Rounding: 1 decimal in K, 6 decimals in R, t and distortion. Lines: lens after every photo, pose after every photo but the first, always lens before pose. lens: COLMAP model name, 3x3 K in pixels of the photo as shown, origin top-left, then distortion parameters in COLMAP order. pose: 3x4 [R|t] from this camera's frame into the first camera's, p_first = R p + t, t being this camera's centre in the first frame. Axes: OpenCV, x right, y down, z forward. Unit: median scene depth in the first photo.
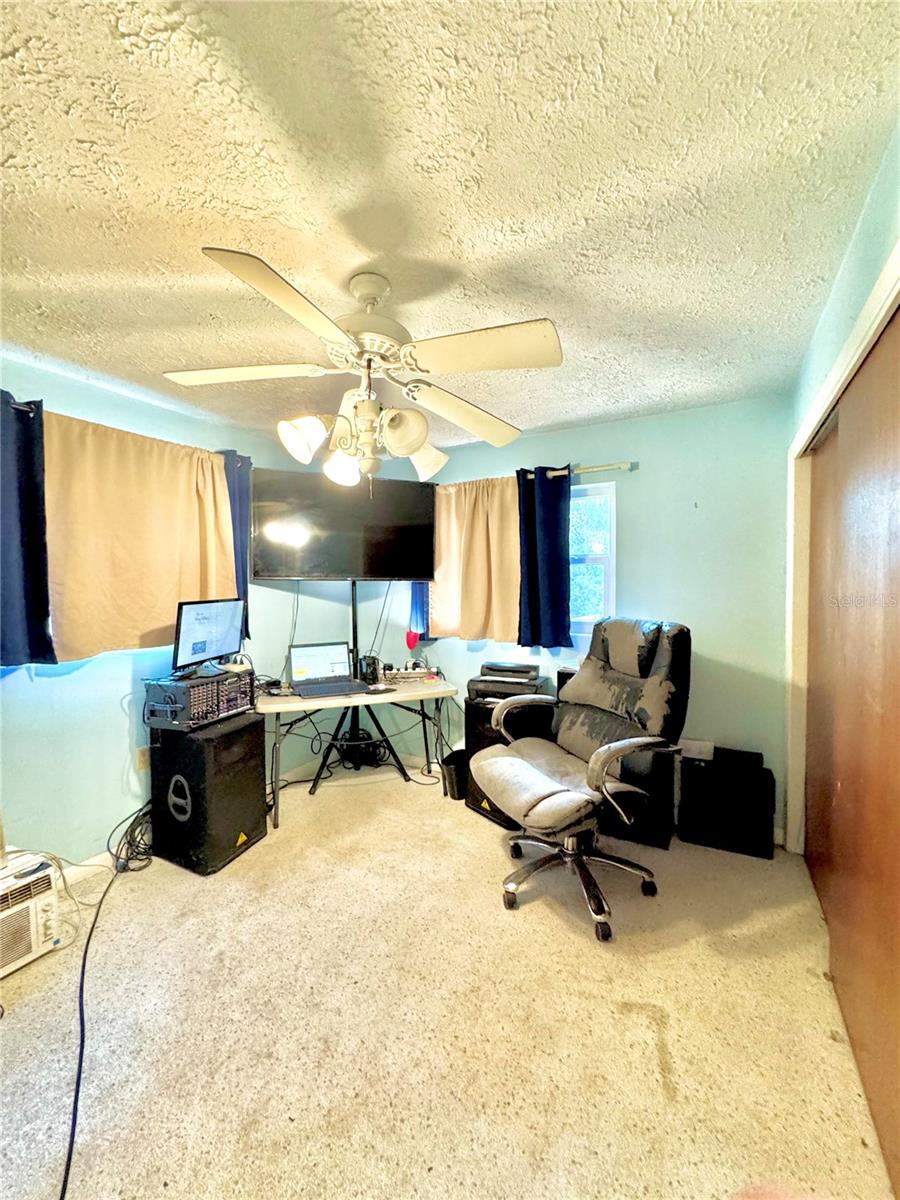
lens RADIAL K [[473.0, 0, 448.6], [0, 473.0, 598.5], [0, 0, 1]] dist [-0.006177, -0.000033]
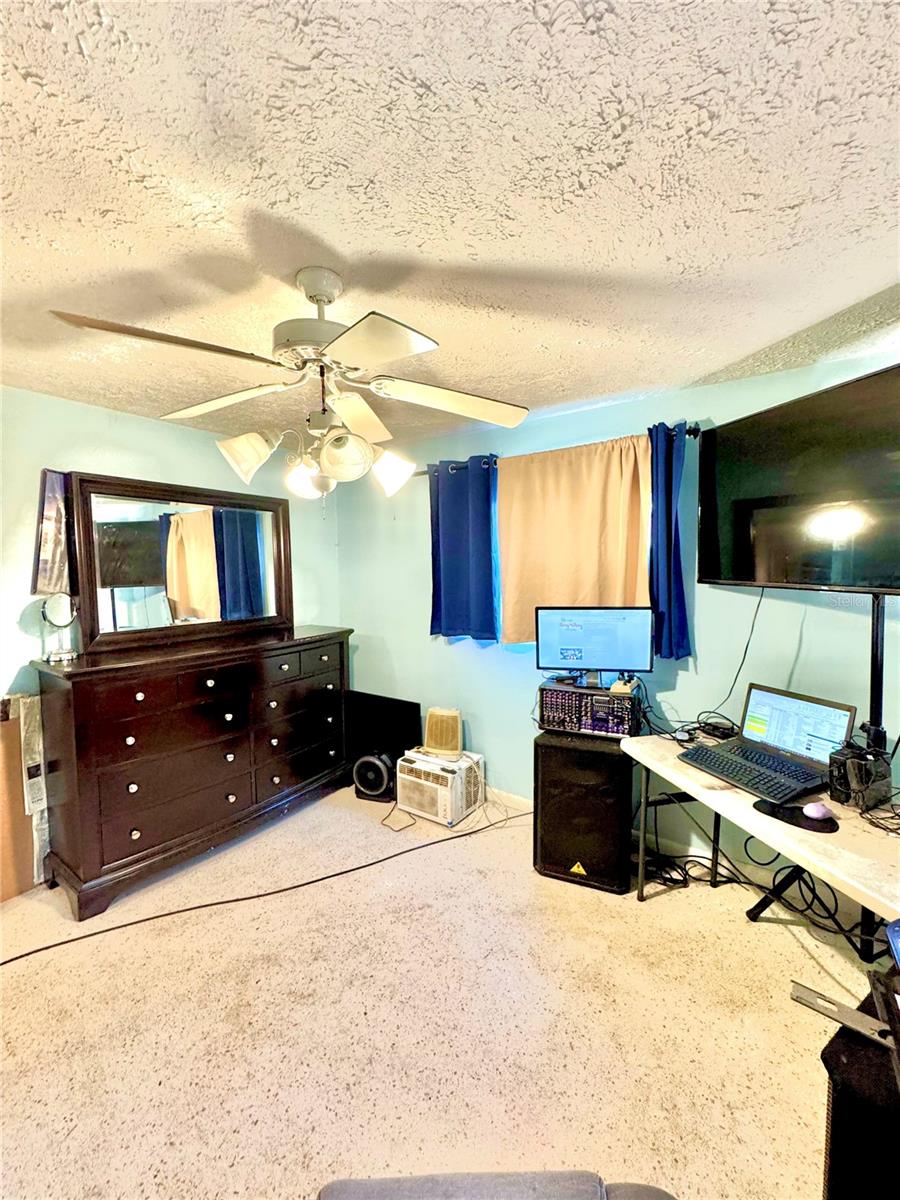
lens RADIAL K [[473.0, 0, 446.5], [0, 473.0, 602.4], [0, 0, 1]] dist [-0.006177, -0.000033]
pose [[-0.100220, 0.082212, -0.991563, 0.456118], [-0.017112, 0.996291, 0.084333, -0.079657], [0.994818, 0.025419, -0.098441, 0.828503]]
